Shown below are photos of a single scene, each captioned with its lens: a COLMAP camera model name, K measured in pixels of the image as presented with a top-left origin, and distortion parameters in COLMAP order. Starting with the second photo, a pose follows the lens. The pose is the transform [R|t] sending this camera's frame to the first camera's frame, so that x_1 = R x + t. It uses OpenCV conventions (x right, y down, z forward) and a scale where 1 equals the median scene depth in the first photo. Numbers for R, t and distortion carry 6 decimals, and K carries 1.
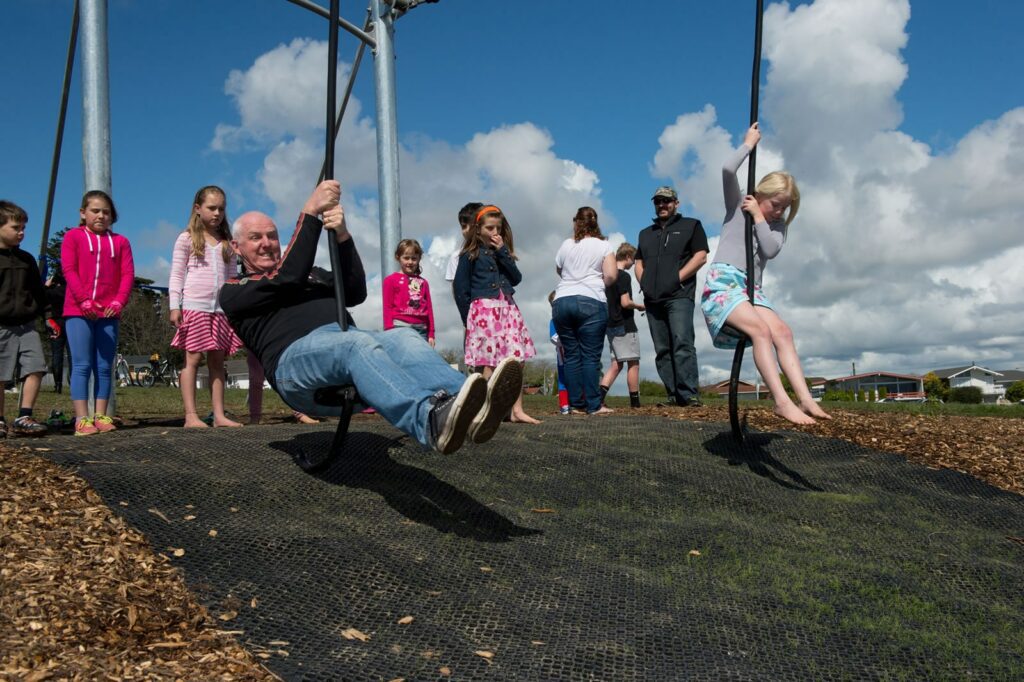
lens RADIAL K [[1017.0, 0, 504.5], [0, 1017.0, 338.5], [0, 0, 1]] dist [0.034239, 0.000000]
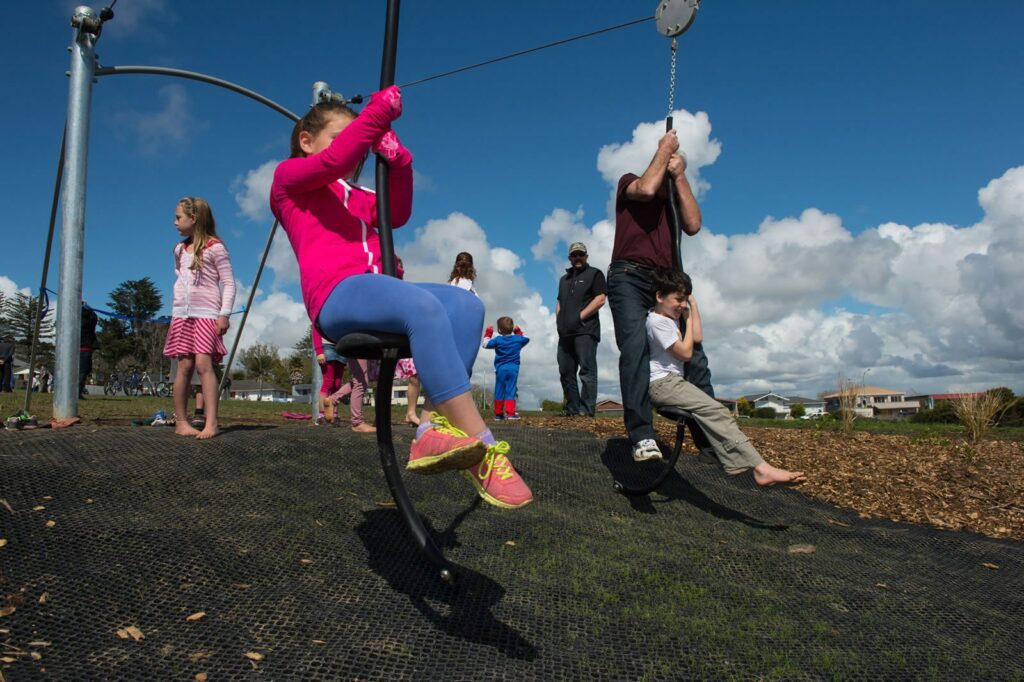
lens RADIAL K [[714.9, 0, 511.9], [0, 714.9, 340.2], [0, 0, 1]] dist [-0.043986, -0.003451]
pose [[0.996750, 0.022916, 0.077224, 0.106635], [-0.019668, 0.998900, -0.042559, 0.015505], [-0.078114, 0.040902, 0.996105, 0.175204]]
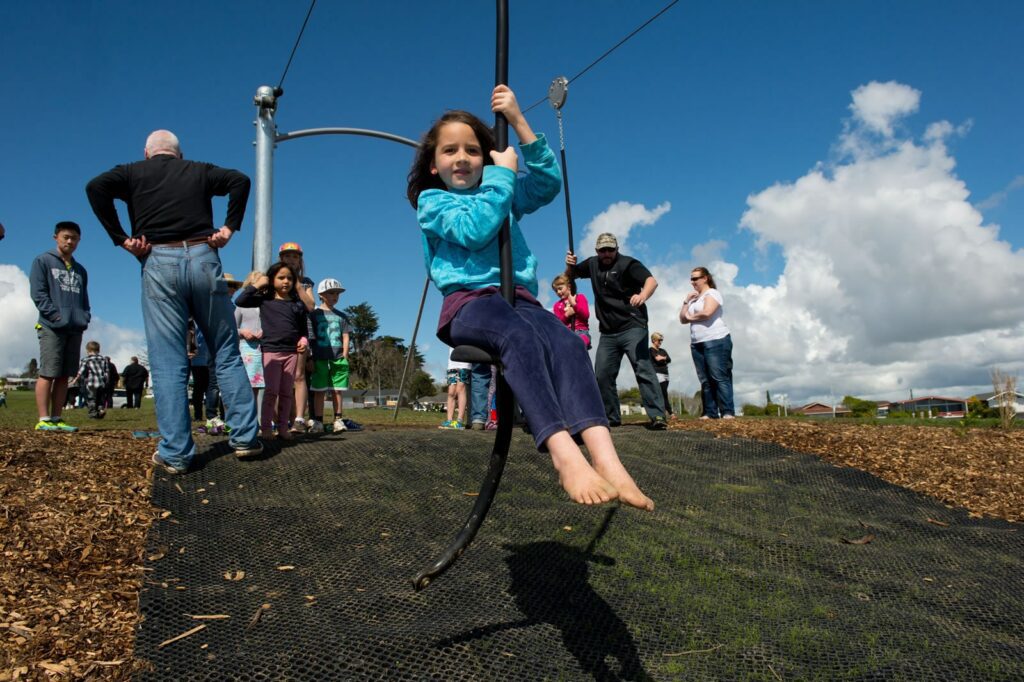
lens RADIAL K [[714.9, 0, 513.0], [0, 714.9, 336.8], [0, 0, 1]] dist [-0.043986, -0.003451]
pose [[0.978209, -0.023964, -0.206235, 0.271968], [0.012353, 0.998275, -0.057405, 0.017609], [0.207255, 0.053606, 0.976817, 0.084165]]
